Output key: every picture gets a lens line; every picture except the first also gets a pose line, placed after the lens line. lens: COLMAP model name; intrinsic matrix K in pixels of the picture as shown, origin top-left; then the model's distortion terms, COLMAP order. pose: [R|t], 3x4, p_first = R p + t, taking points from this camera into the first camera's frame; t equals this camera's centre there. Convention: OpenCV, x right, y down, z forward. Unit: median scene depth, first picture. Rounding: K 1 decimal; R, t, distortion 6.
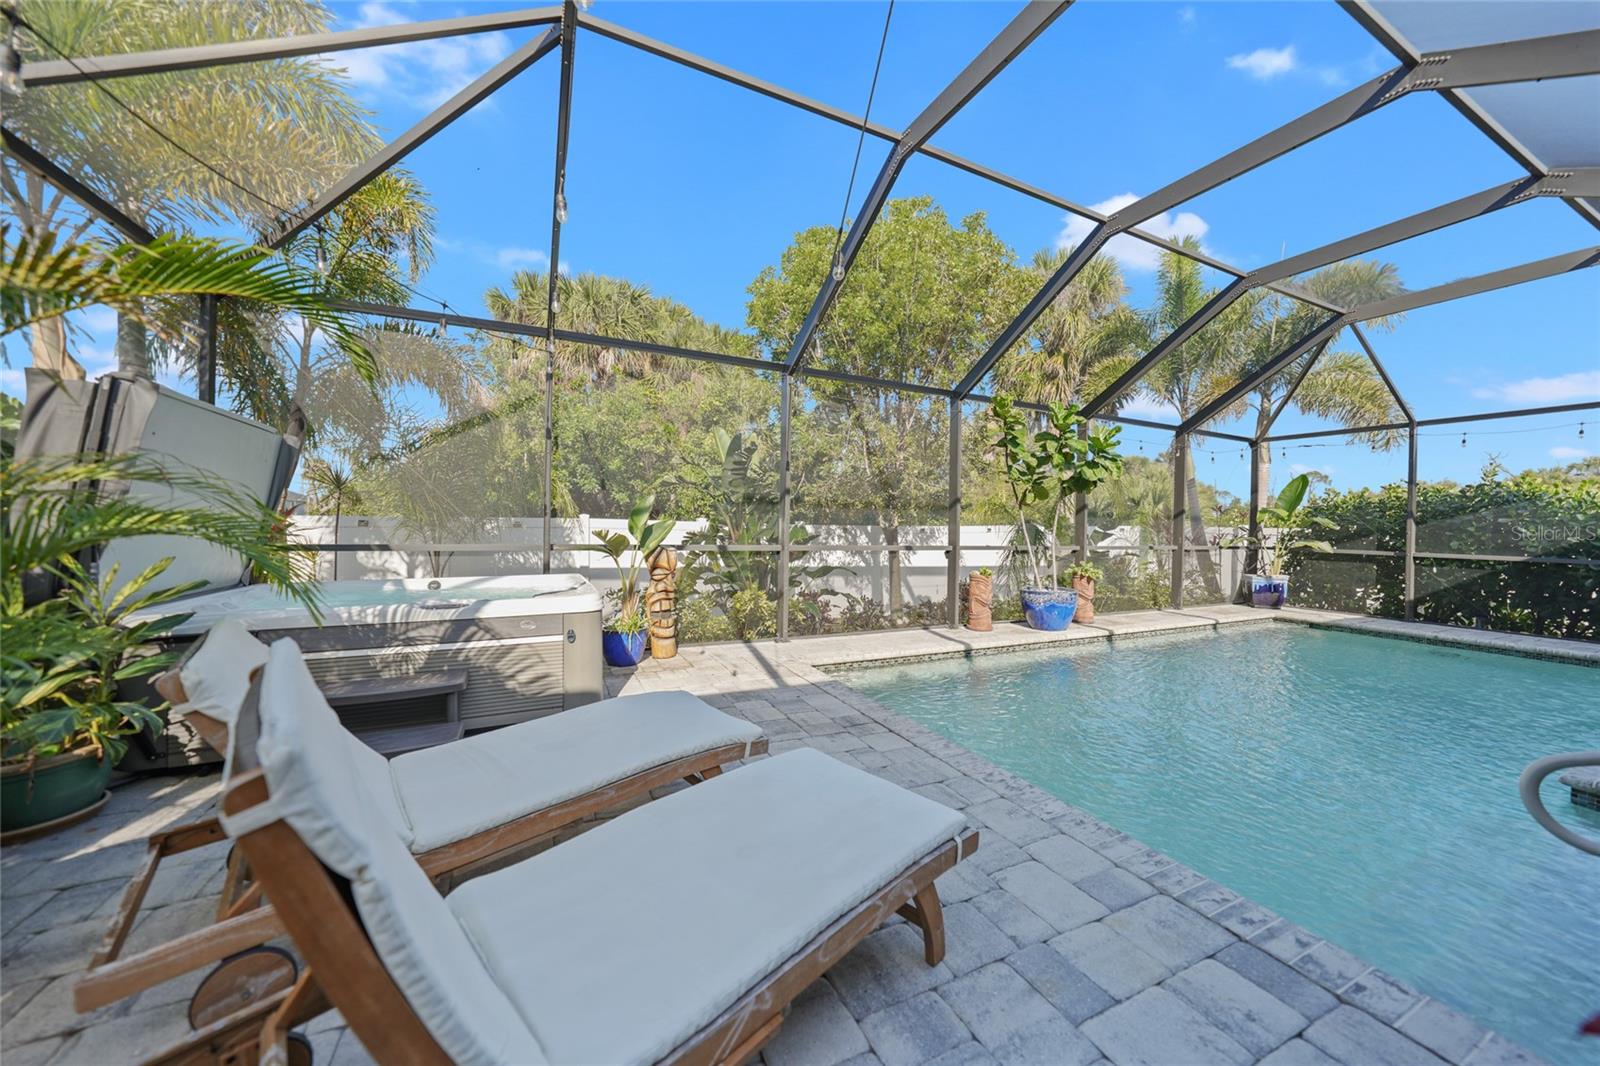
lens RADIAL K [[562.7, 0, 806.1], [0, 562.7, 525.2], [0, 0, 1]] dist [-0.008611, 0.001348]
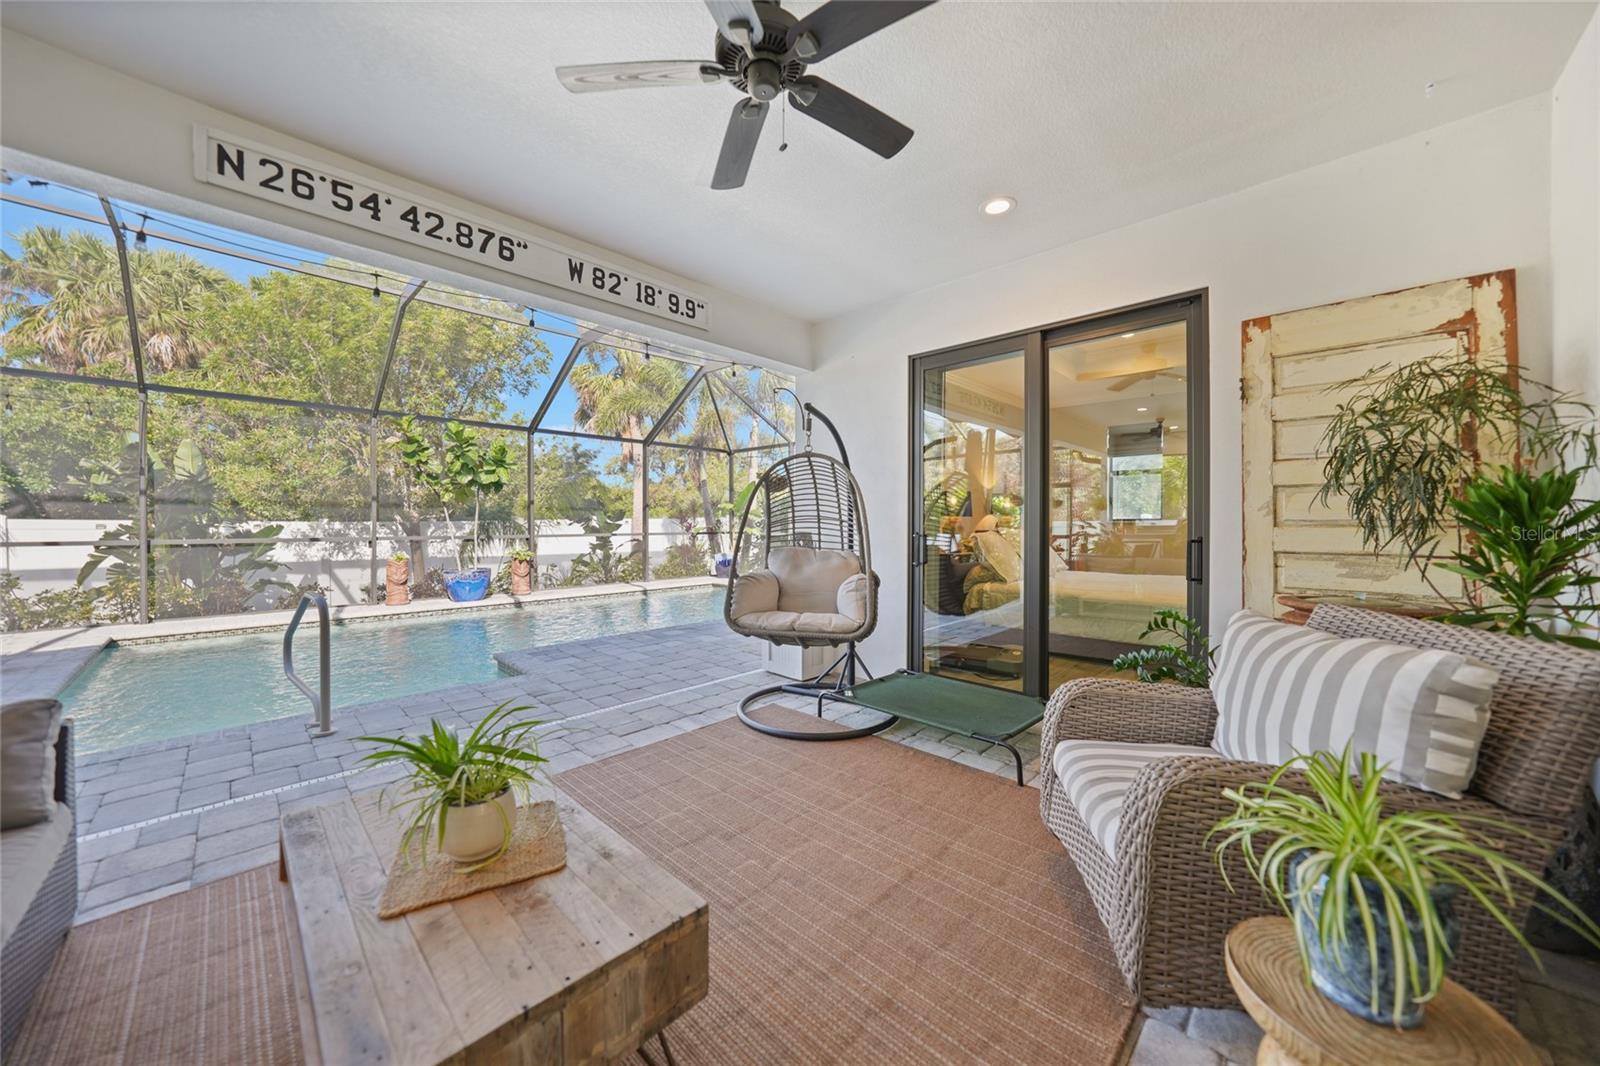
lens RADIAL K [[562.7, 0, 797.2], [0, 562.7, 522.3], [0, 0, 1]] dist [-0.008611, 0.001348]
pose [[0.943084, -0.018392, 0.332045, 0.605516], [0.017151, 0.999831, 0.006668, 0.011058], [-0.332111, -0.000594, 0.943240, -0.370965]]
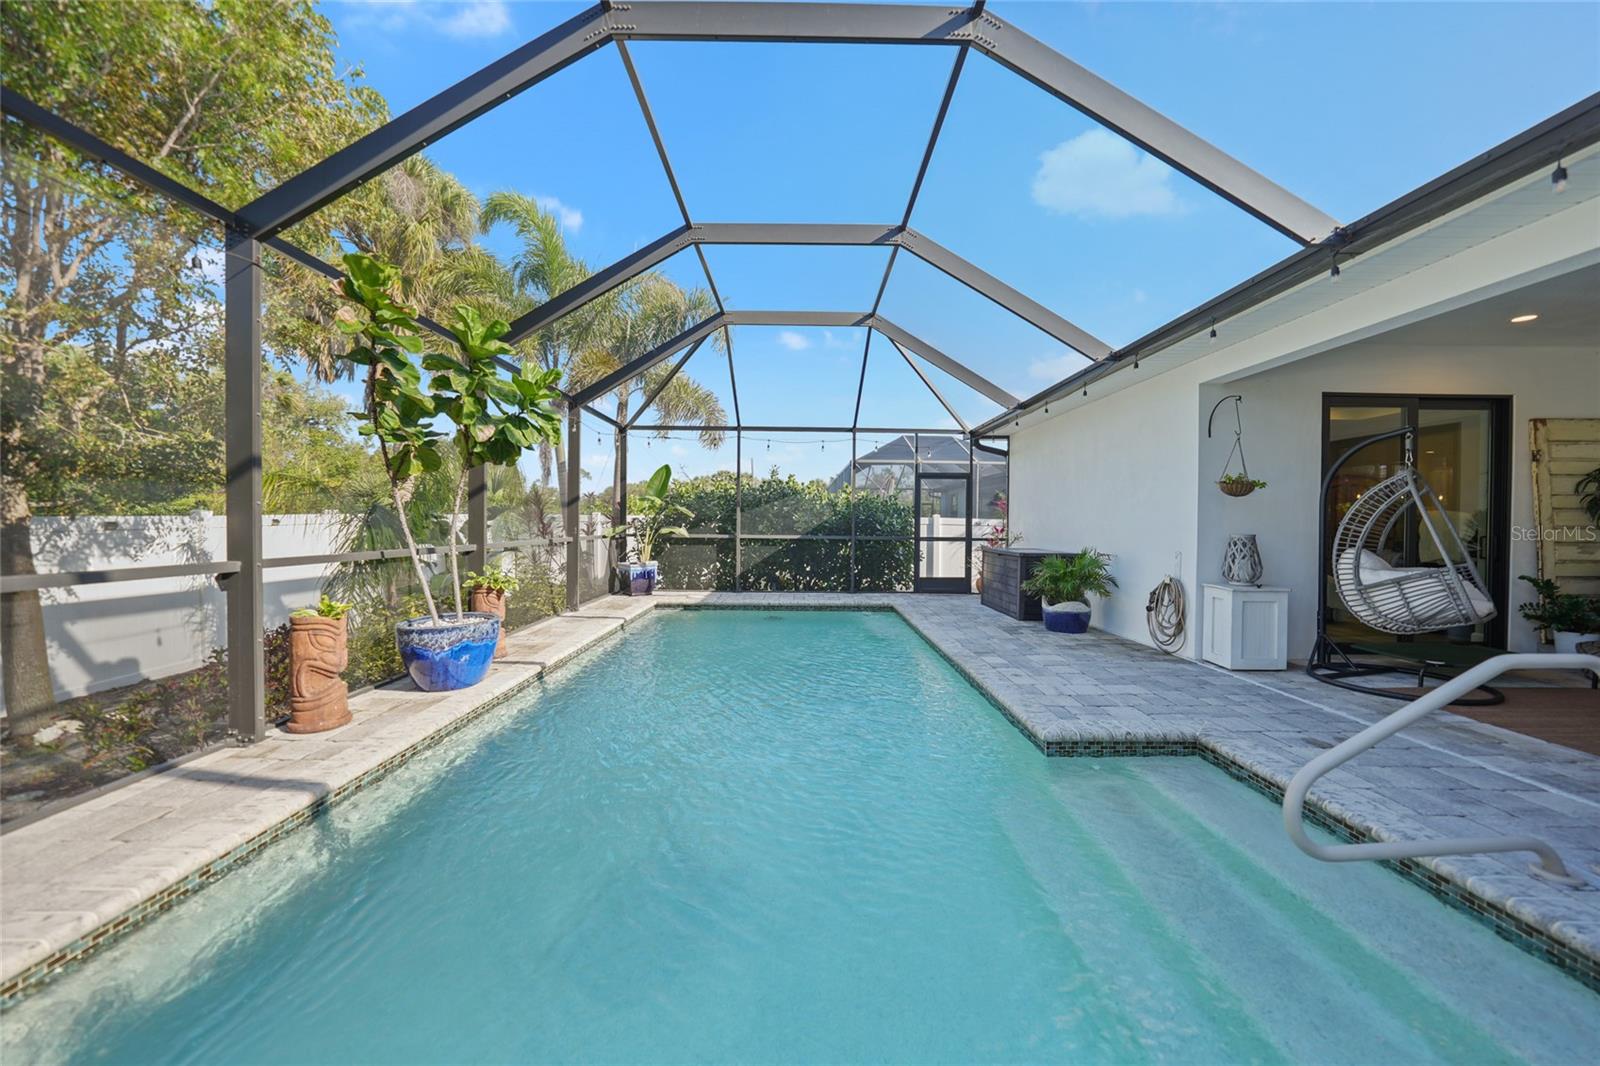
lens RADIAL K [[562.7, 0, 804.7], [0, 562.7, 535.9], [0, 0, 1]] dist [-0.008611, 0.001348]
pose [[0.427446, -0.040142, 0.903149, 0.041353], [0.002544, 0.999063, 0.043201, -0.001354], [-0.904037, -0.016169, 0.427148, 0.347140]]
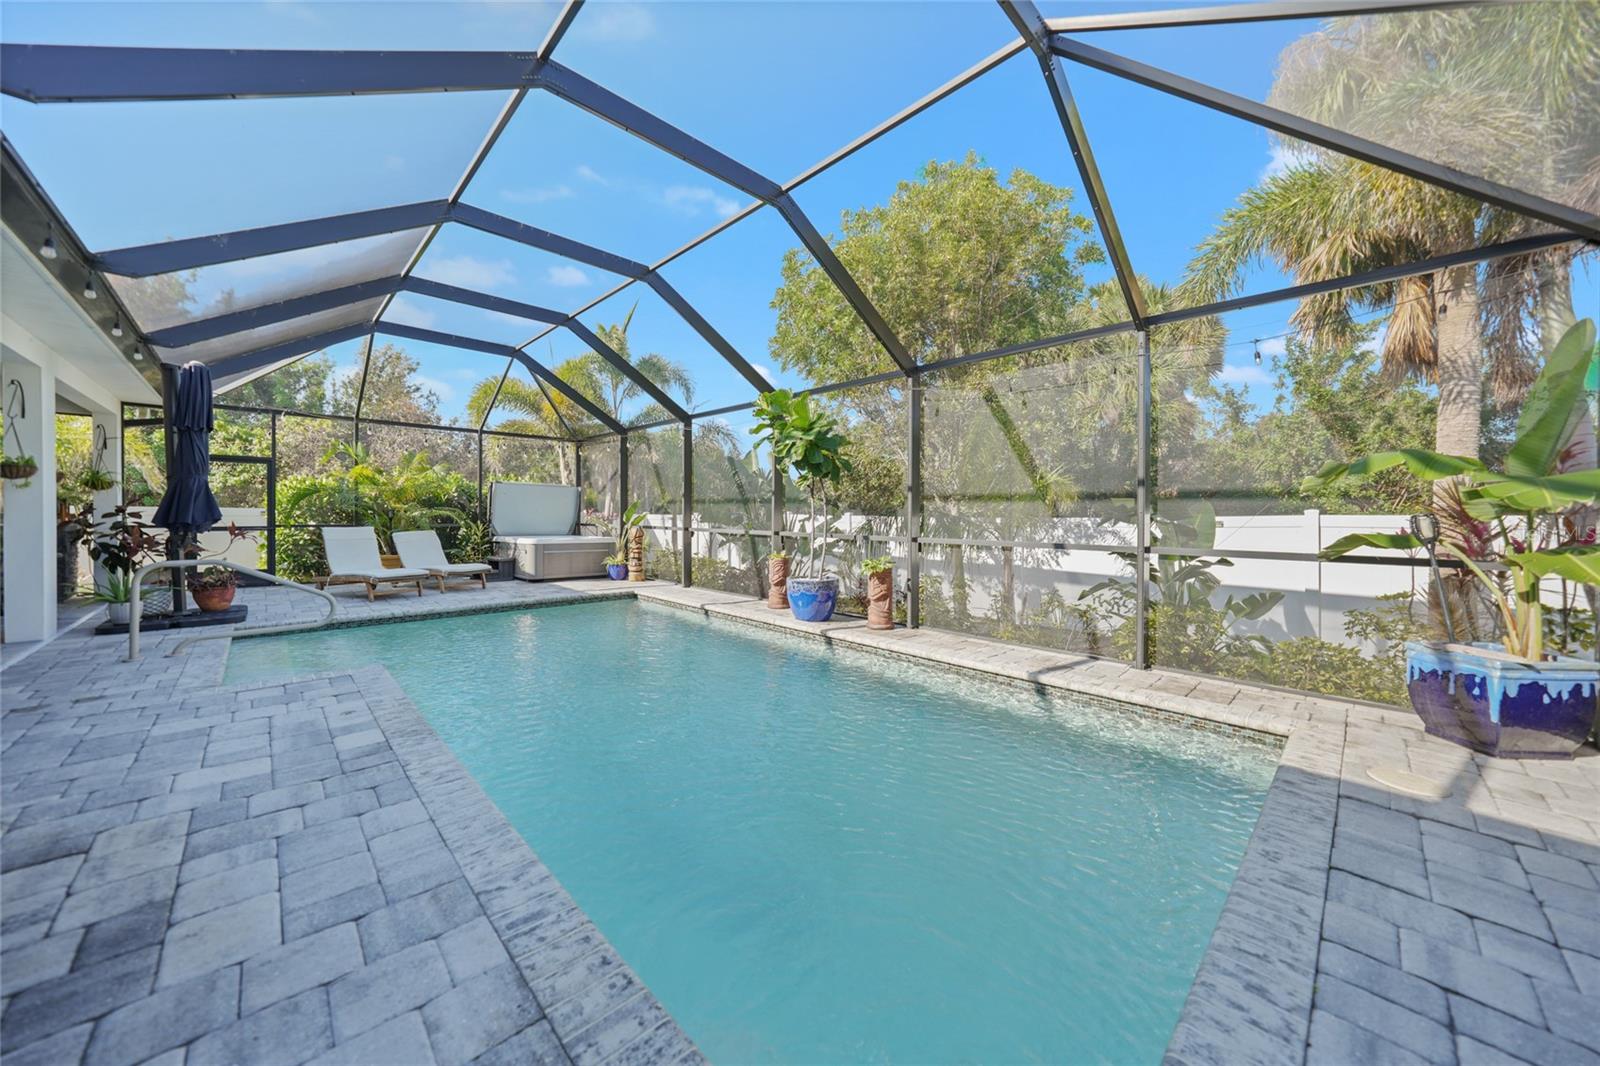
lens RADIAL K [[562.7, 0, 799.3], [0, 562.7, 523.3], [0, 0, 1]] dist [-0.008611, 0.001348]
pose [[0.300414, -0.003576, -0.953802, 1.146396], [-0.009599, 0.999931, -0.006772, 0.023811], [0.953761, 0.011190, 0.300359, 0.592106]]
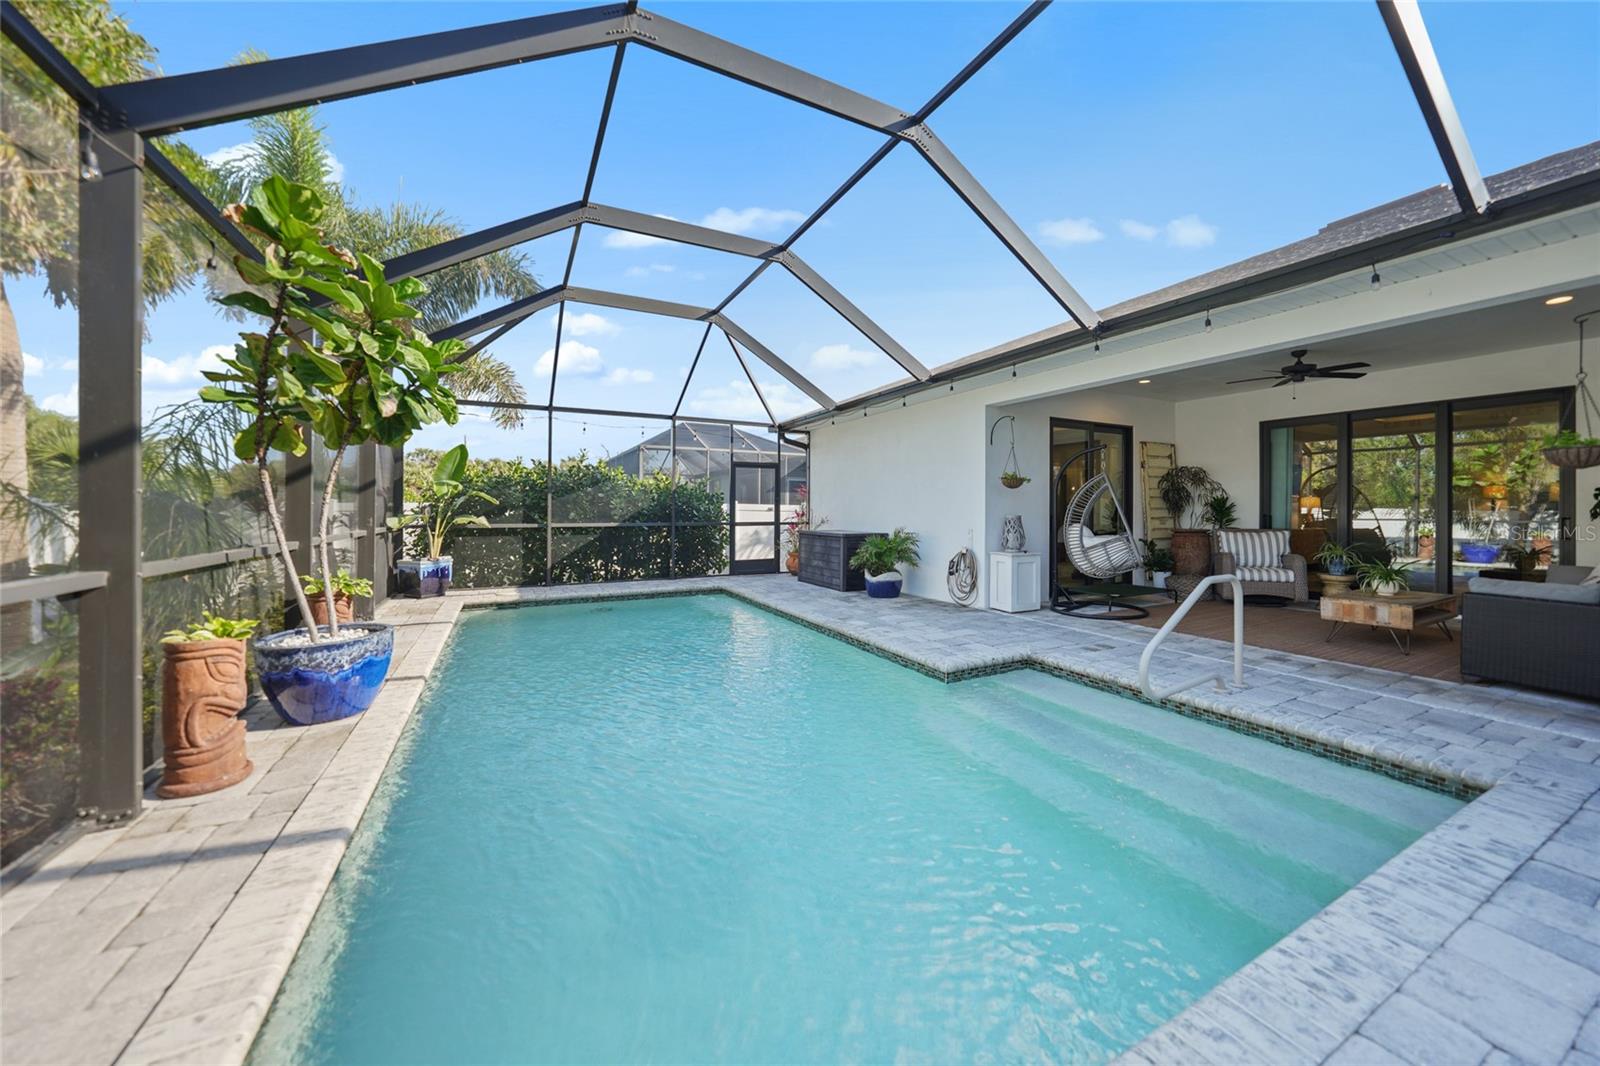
lens RADIAL K [[562.7, 0, 820.2], [0, 562.7, 522.1], [0, 0, 1]] dist [-0.008611, 0.001348]
pose [[-0.030820, -0.045135, 0.998505, -0.053467], [0.001255, 0.998977, 0.045195, -0.004530], [-0.999524, 0.002646, -0.030732, 0.498032]]
